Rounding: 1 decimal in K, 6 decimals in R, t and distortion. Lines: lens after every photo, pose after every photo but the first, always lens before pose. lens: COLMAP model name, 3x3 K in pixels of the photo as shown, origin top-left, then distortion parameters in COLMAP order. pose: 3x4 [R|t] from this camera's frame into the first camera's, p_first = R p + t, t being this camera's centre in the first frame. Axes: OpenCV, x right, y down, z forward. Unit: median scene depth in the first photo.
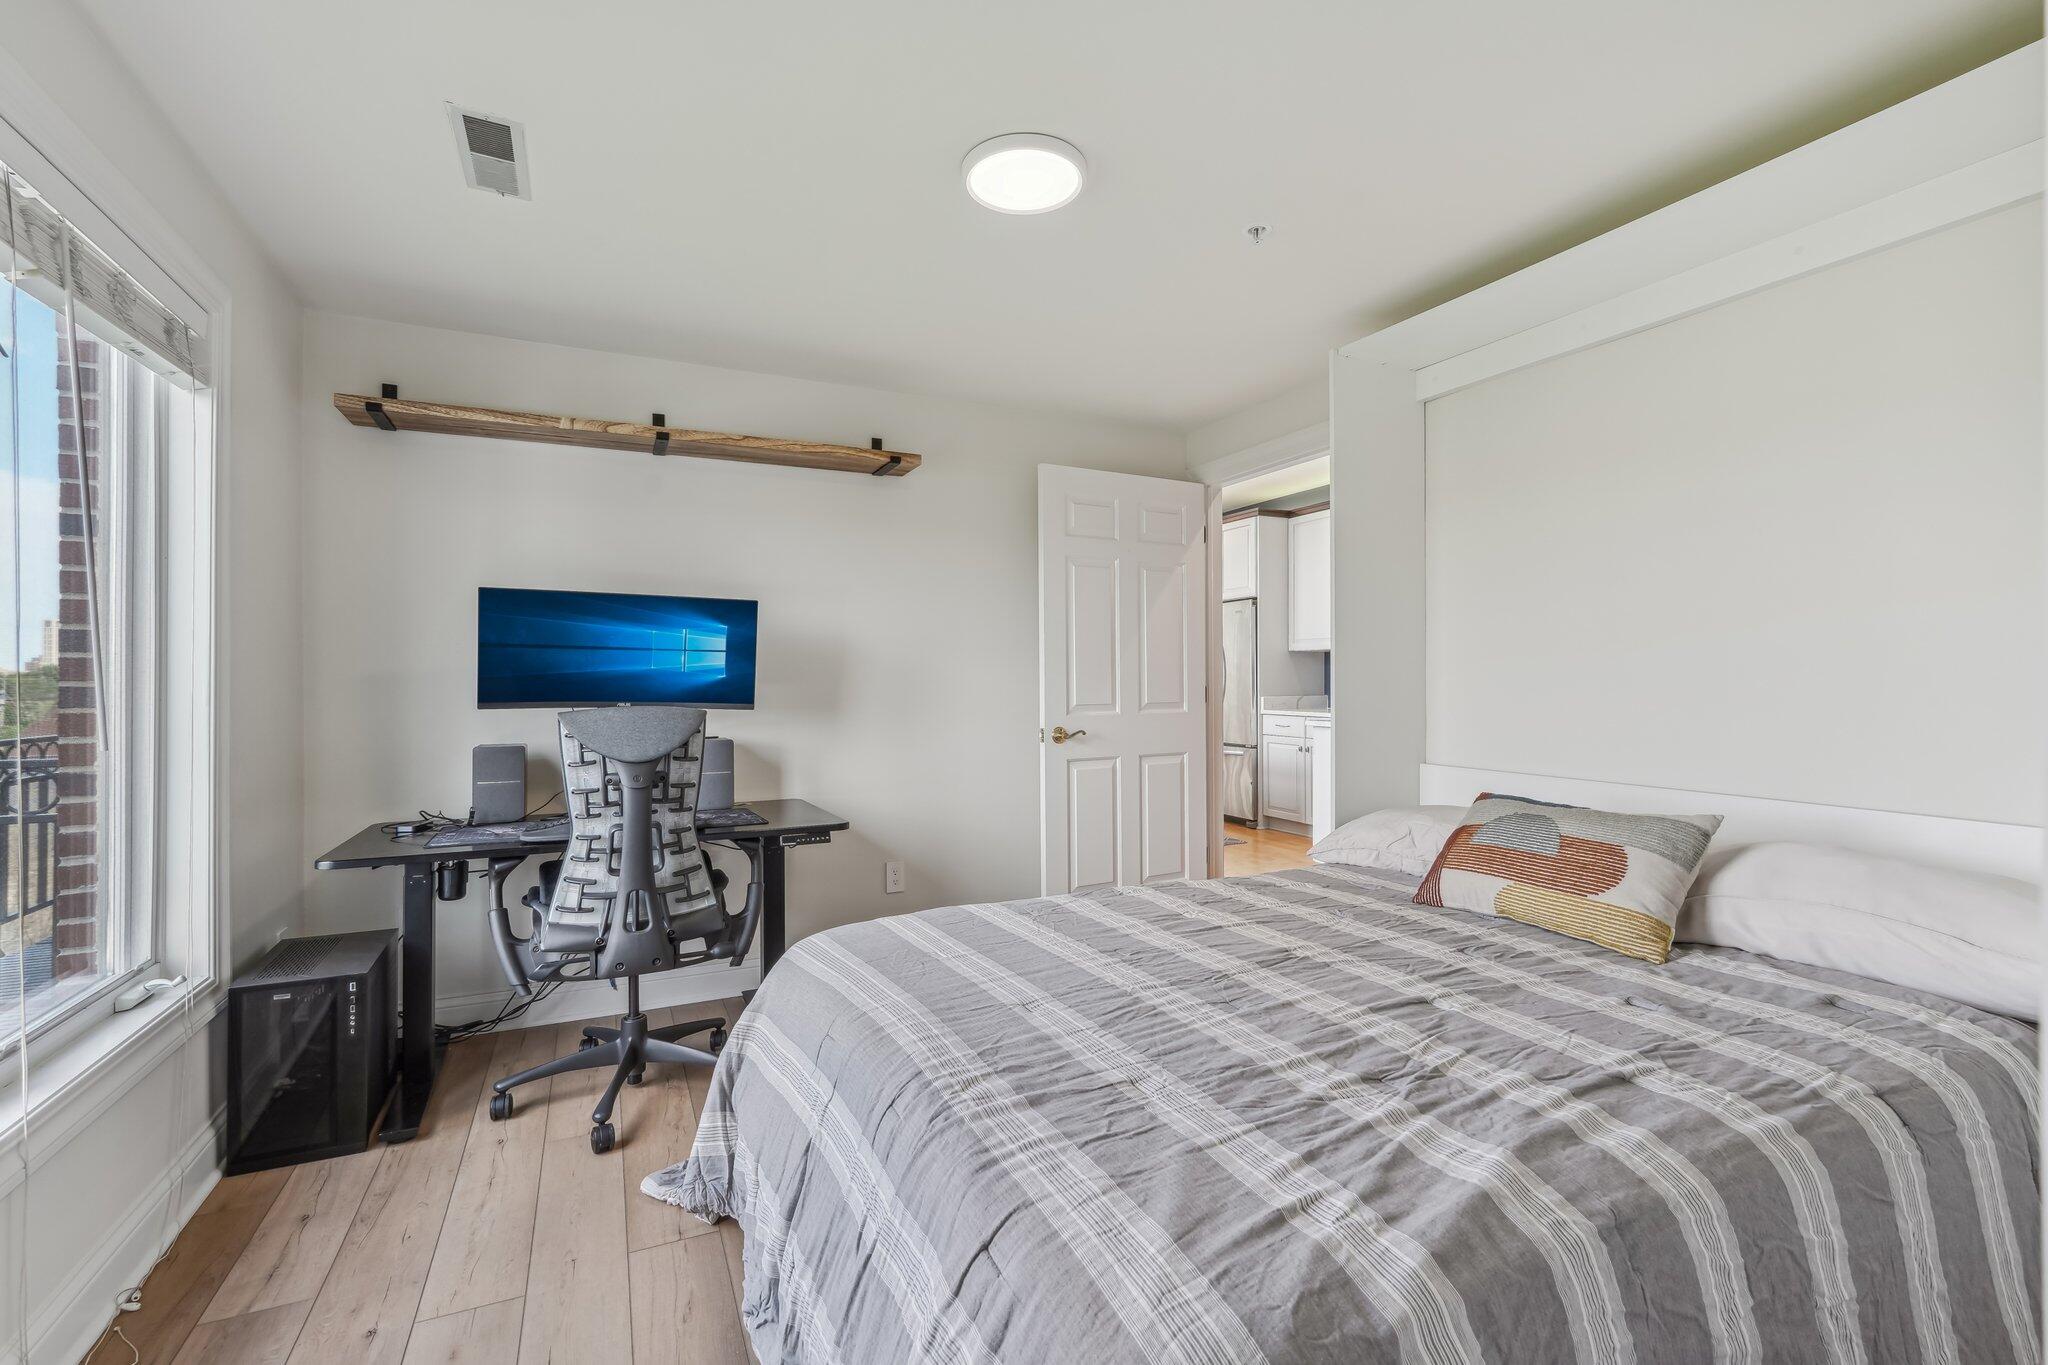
lens RADIAL K [[922.4, 0, 1020.2], [0, 922.4, 678.7], [0, 0, 1]] dist [0.004228, 0.004312]
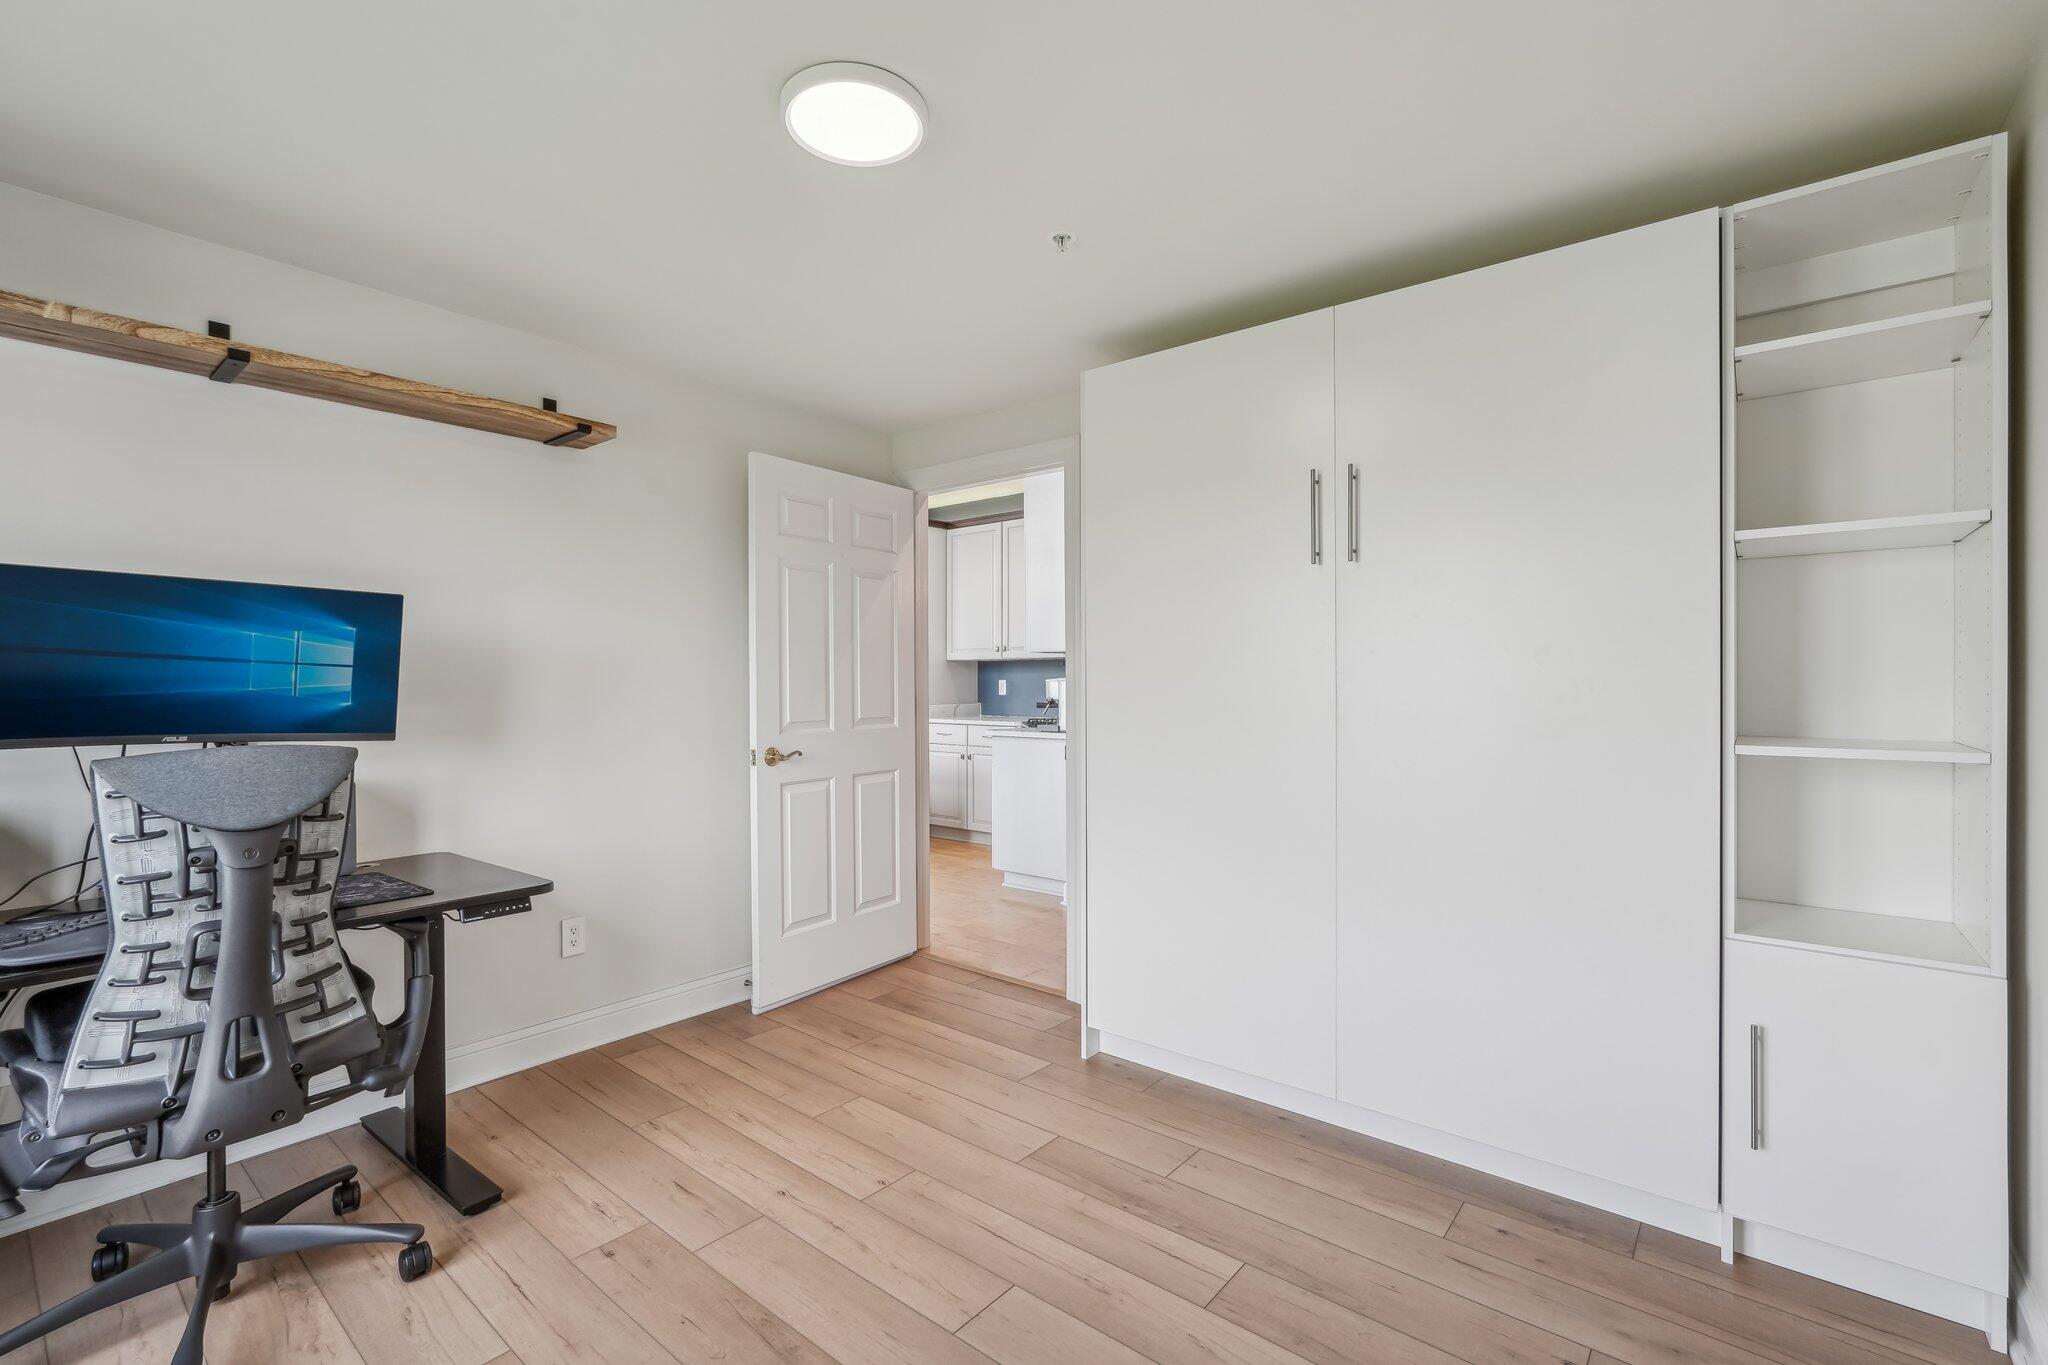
lens RADIAL K [[922.4, 0, 1028.5], [0, 922.4, 683.0], [0, 0, 1]] dist [0.004228, 0.004312]
pose [[0.902641, -0.001686, 0.430390, -0.171432], [0.001451, 0.999999, 0.000874, -0.015678], [-0.430391, -0.000165, 0.902643, 0.120910]]
